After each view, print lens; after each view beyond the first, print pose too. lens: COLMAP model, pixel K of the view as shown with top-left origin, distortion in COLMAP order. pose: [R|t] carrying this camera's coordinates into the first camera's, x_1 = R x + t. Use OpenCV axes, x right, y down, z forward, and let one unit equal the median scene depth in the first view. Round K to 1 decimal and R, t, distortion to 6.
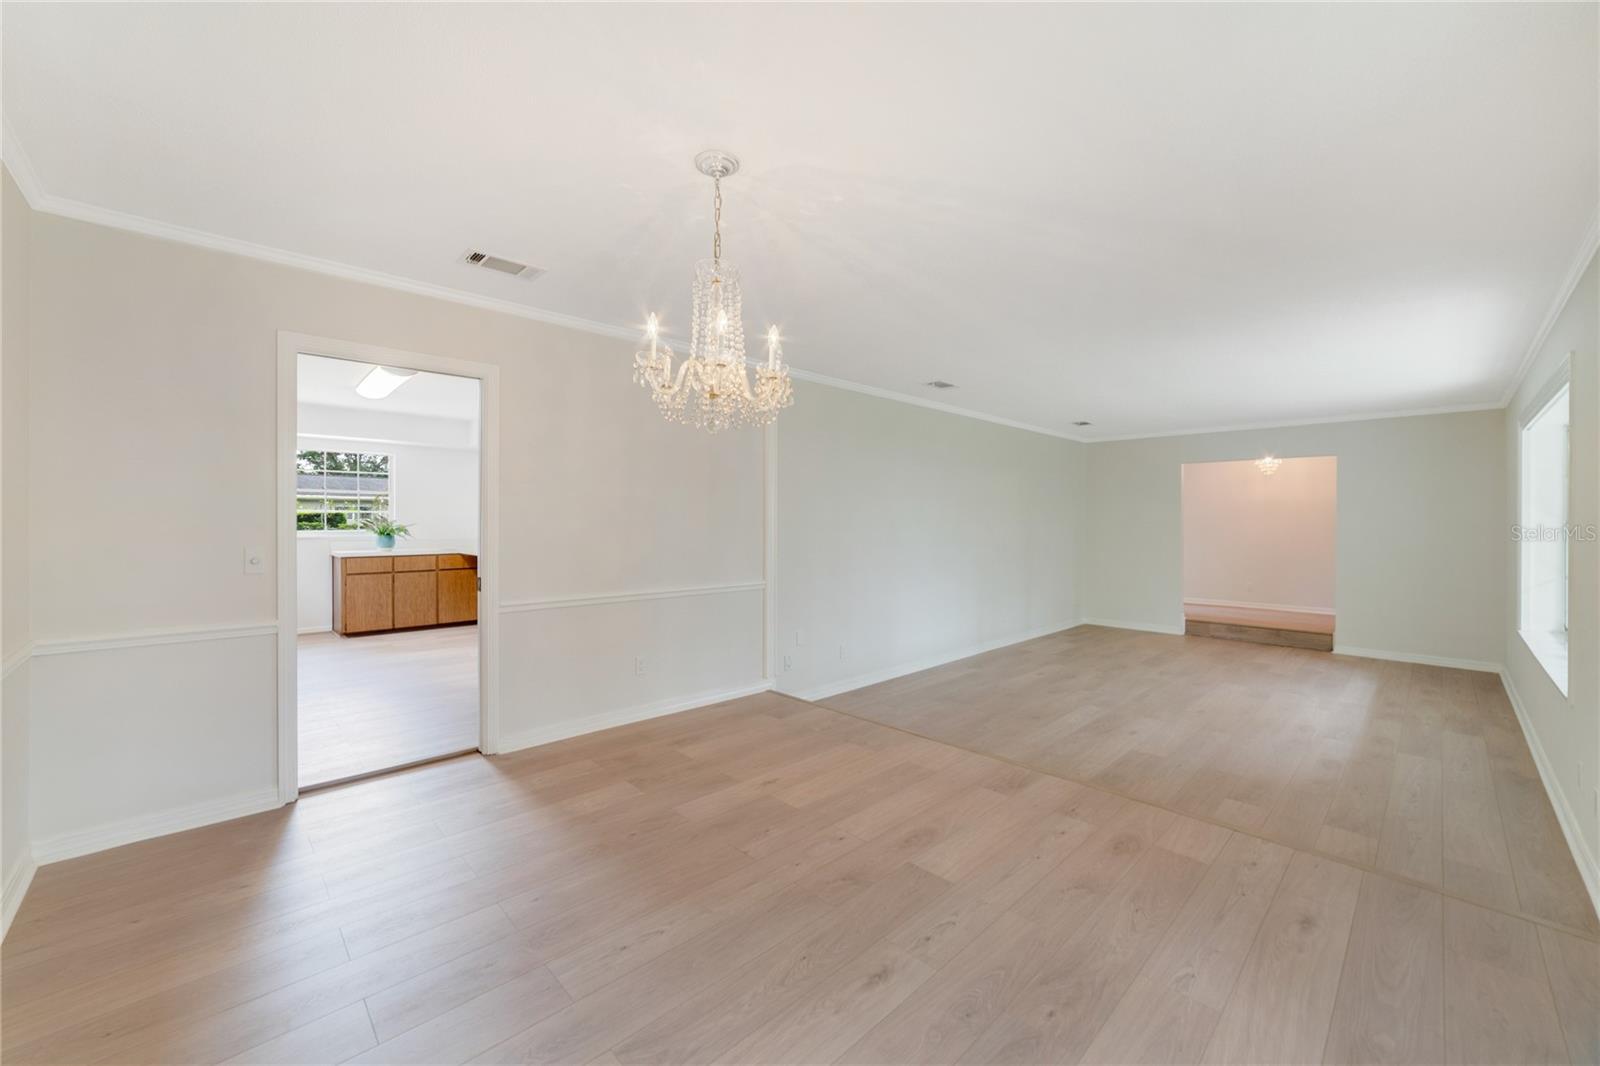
lens RADIAL K [[622.3, 0, 778.1], [0, 622.3, 526.3], [0, 0, 1]] dist [-0.003622, 0.000603]
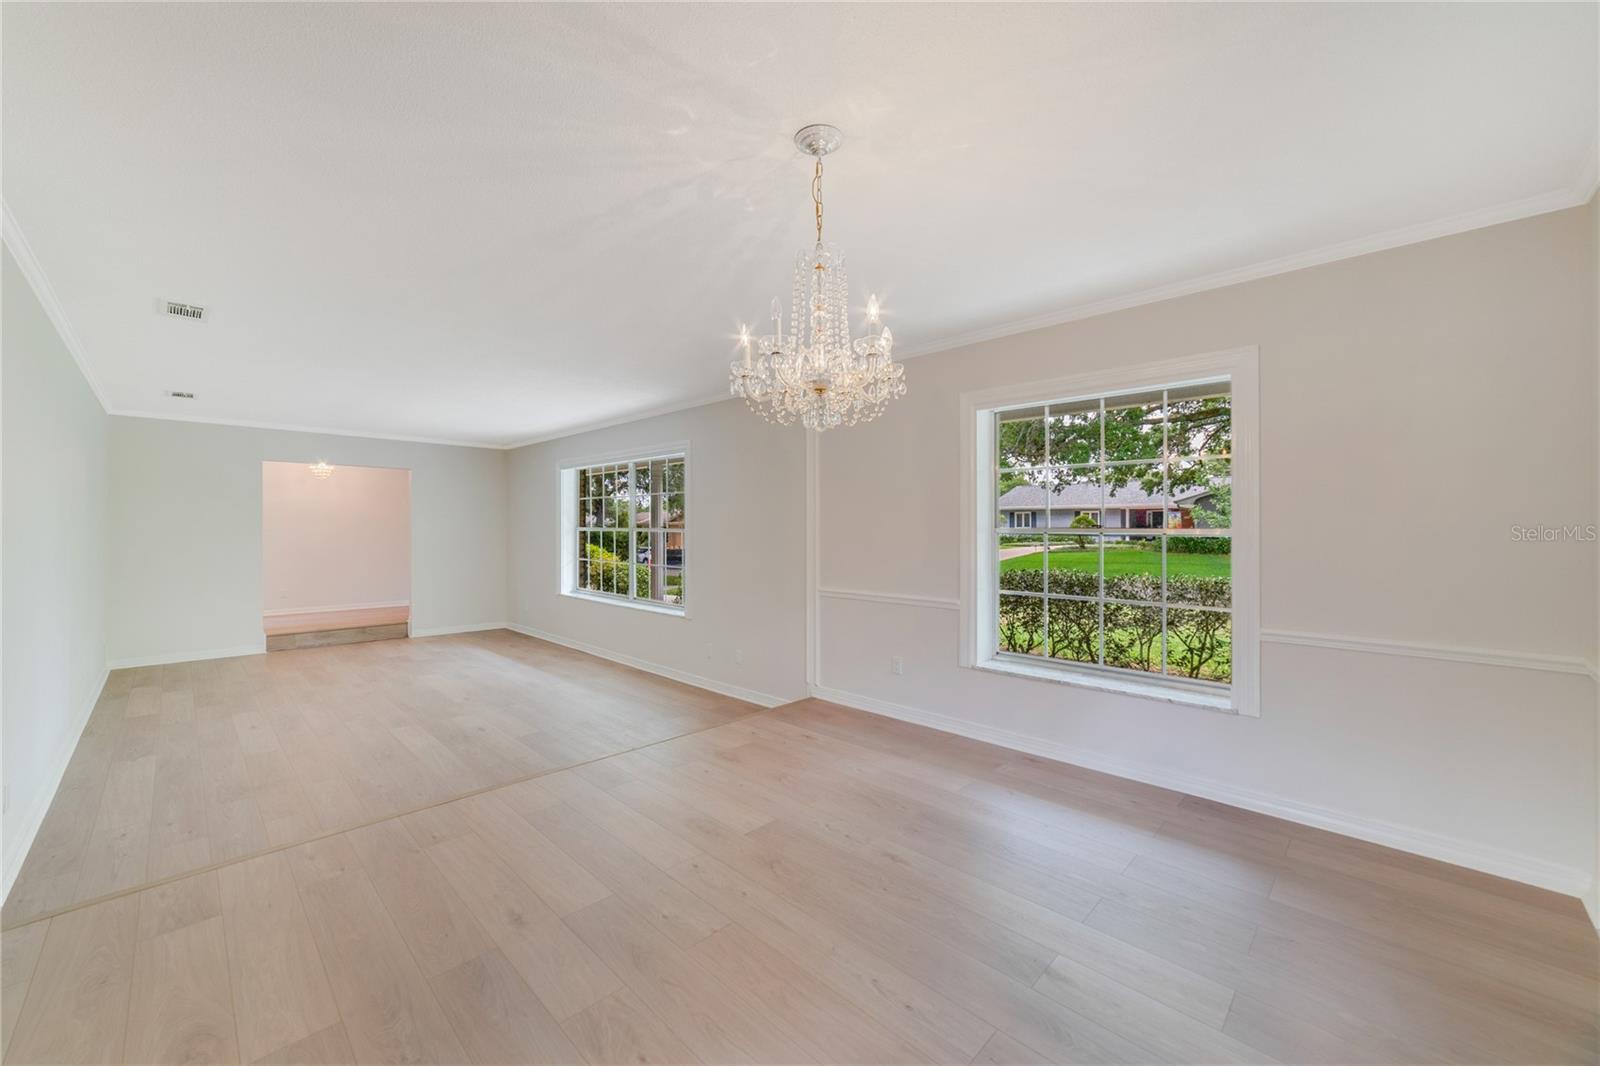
lens RADIAL K [[622.3, 0, 787.6], [0, 622.3, 531.6], [0, 0, 1]] dist [-0.003622, 0.000603]
pose [[-0.032812, -0.010430, 0.999407, -0.299264], [0.006936, 0.999919, 0.010663, -0.004449], [-0.999437, 0.007282, -0.032737, 0.317306]]
